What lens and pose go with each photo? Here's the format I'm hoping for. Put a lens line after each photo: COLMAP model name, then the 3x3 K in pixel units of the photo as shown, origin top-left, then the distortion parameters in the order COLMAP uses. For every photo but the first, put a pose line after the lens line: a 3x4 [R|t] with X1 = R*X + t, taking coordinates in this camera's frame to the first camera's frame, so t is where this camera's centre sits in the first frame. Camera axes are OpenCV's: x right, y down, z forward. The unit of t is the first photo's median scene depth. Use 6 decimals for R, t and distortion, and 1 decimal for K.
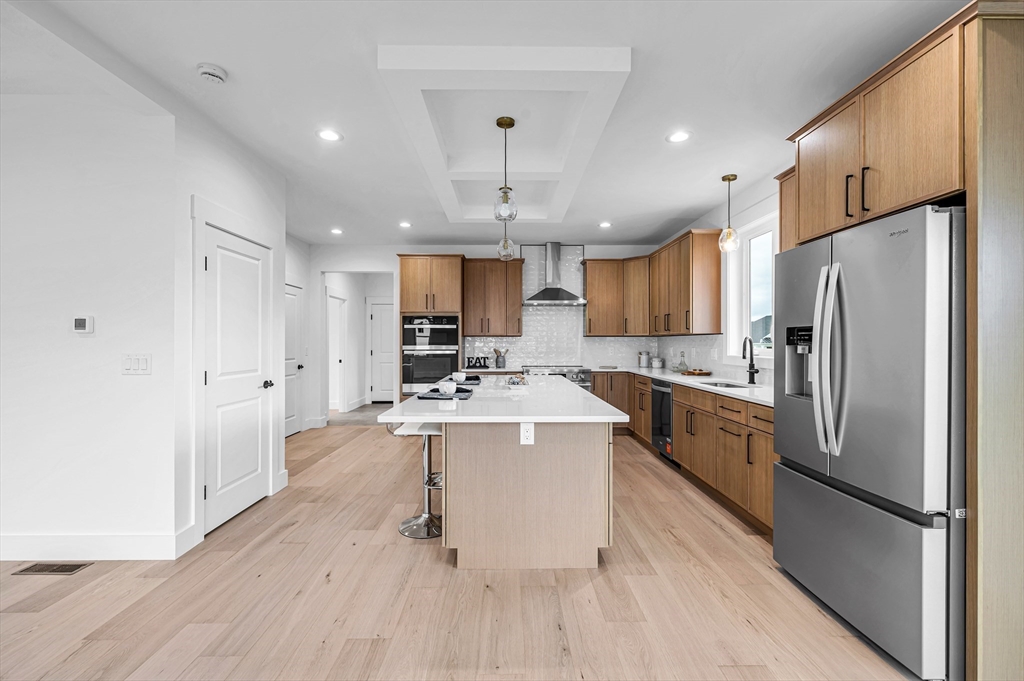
lens RADIAL K [[443.1, 0, 512.0], [0, 443.1, 340.5], [0, 0, 1]] dist [0.000311, 0.000388]
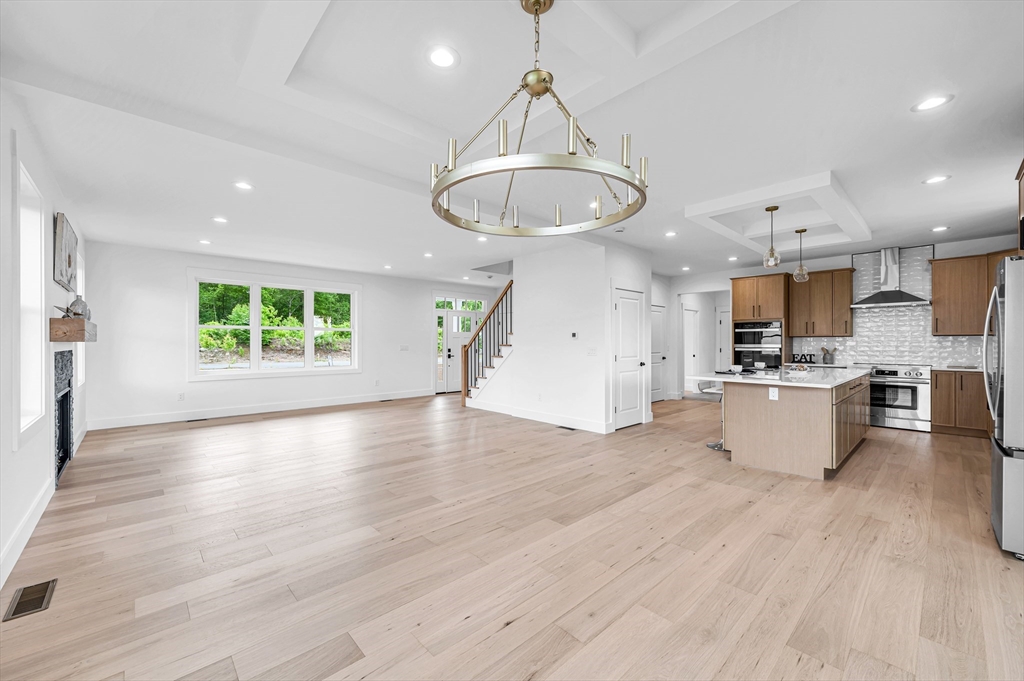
lens RADIAL K [[407.3, 0, 516.5], [0, 407.3, 343.9], [0, 0, 1]] dist [0.000970, -0.000051]
pose [[0.681900, 0.002054, -0.731443, 0.210016], [0.004409, 0.999966, 0.006919, -0.001633], [0.731432, -0.007943, 0.681868, -0.343086]]
